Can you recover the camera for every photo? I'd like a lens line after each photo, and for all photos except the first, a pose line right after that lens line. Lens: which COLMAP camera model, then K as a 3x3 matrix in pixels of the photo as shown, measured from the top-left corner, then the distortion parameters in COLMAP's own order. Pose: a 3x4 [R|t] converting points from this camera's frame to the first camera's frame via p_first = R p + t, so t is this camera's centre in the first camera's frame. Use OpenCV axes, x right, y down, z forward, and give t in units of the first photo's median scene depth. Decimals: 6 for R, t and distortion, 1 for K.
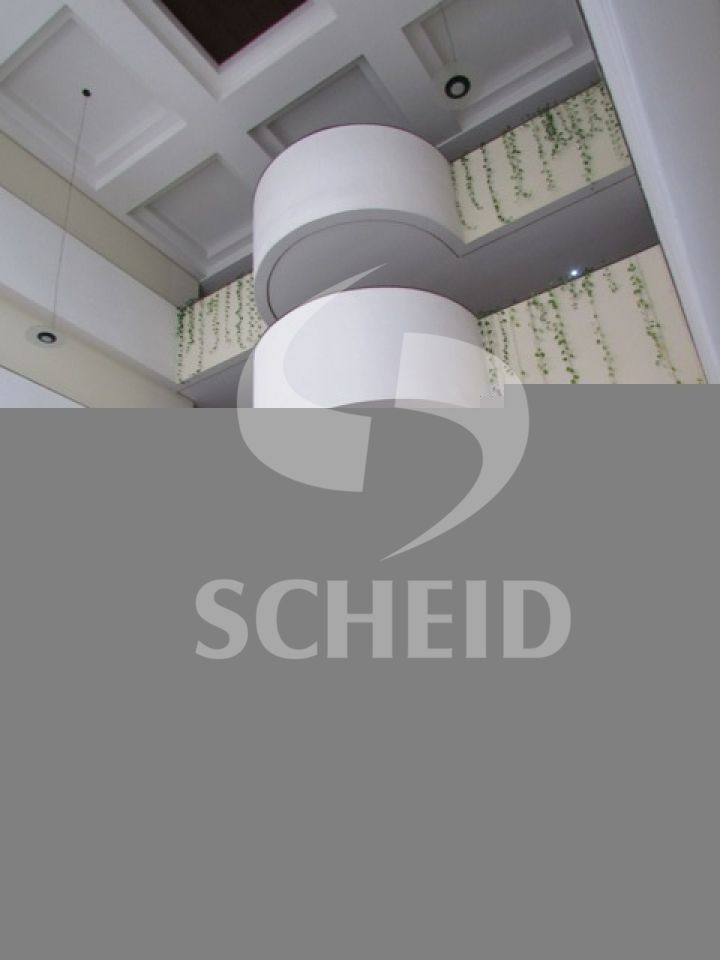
lens RADIAL K [[680.9, 0, 374.3], [0, 680.9, 484.5], [0, 0, 1]] dist [-0.027512, 0.005918]
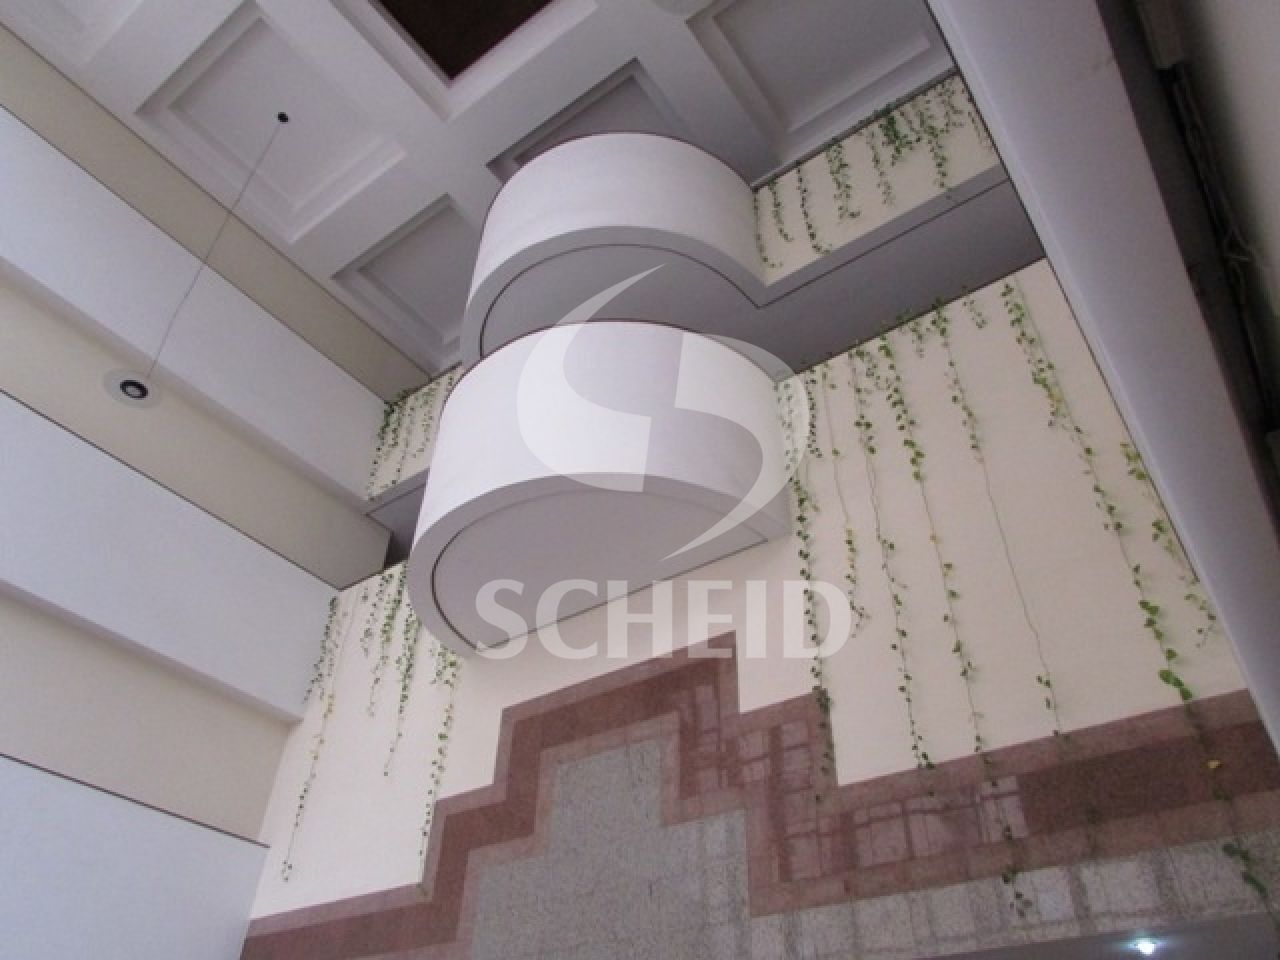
lens RADIAL K [[915.2, 0, 647.5], [0, 915.2, 482.3], [0, 0, 1]] dist [-0.051070, 0.050826]
pose [[0.992631, 0.026075, -0.118336, 0.135319], [-0.056893, 0.962530, -0.265141, 0.081957], [0.106989, 0.269919, 0.956921, 0.182003]]
